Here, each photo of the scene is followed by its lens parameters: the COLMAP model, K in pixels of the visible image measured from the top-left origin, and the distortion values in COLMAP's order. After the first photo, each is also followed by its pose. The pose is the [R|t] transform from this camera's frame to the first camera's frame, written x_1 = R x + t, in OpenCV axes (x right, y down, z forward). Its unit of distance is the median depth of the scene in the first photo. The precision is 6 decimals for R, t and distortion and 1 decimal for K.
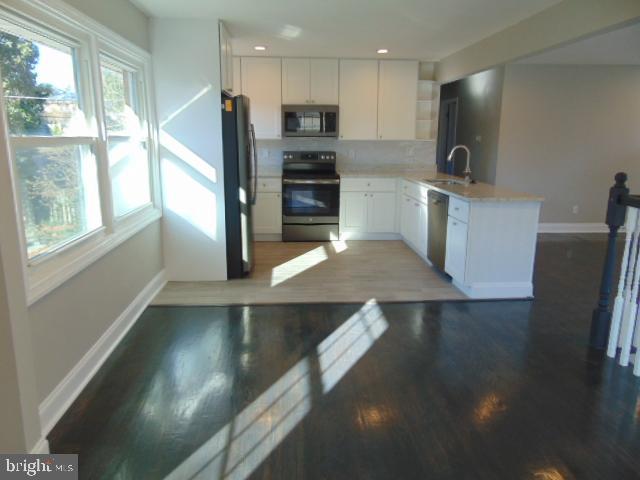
lens RADIAL K [[475.8, 0, 320.5], [0, 475.8, 238.1], [0, 0, 1]] dist [-0.003727, 0.014575]
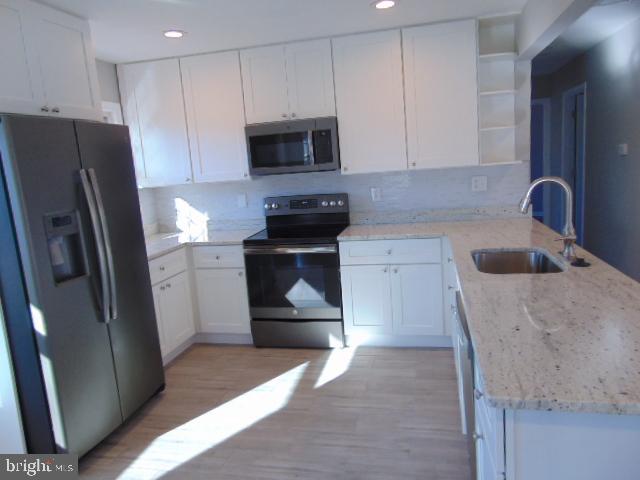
lens RADIAL K [[475.8, 0, 317.1], [0, 475.8, 237.5], [0, 0, 1]] dist [-0.003727, 0.014575]
pose [[0.954106, -0.029482, -0.298016, 0.186019], [0.017318, 0.998909, -0.043377, -0.106672], [0.298969, 0.036225, 0.953575, 0.444086]]
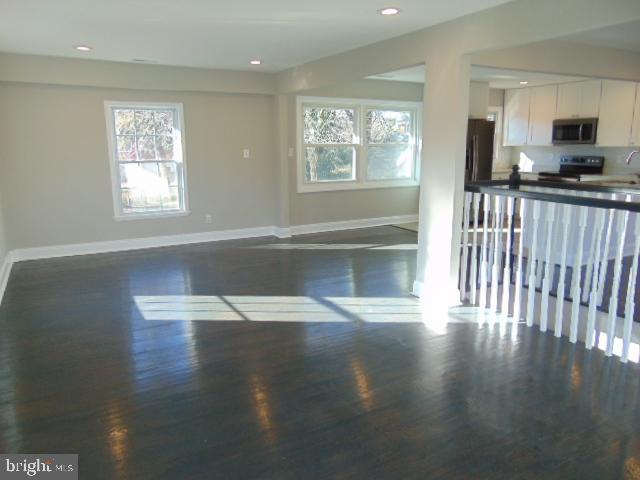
lens RADIAL K [[509.4, 0, 318.1], [0, 509.4, 238.5], [0, 0, 1]] dist [0.047610, 0.009376]
pose [[0.449099, 0.165190, -0.878079, 0.930757], [-0.192351, 0.977592, 0.085532, 0.044834], [0.872532, 0.130487, 0.470810, -0.199541]]
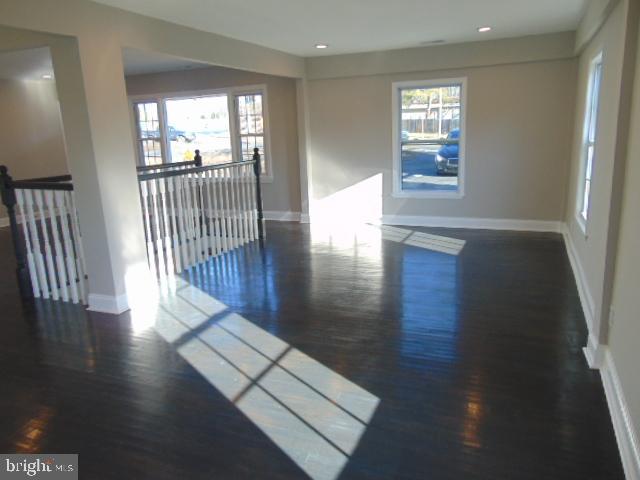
lens RADIAL K [[475.8, 0, 314.7], [0, 475.8, 242.3], [0, 0, 1]] dist [-0.003727, 0.014575]
pose [[0.418676, -0.224525, 0.879942, -0.145328], [0.232072, 0.963234, 0.135358, 0.053068], [-0.877982, 0.147539, 0.455390, -0.224220]]
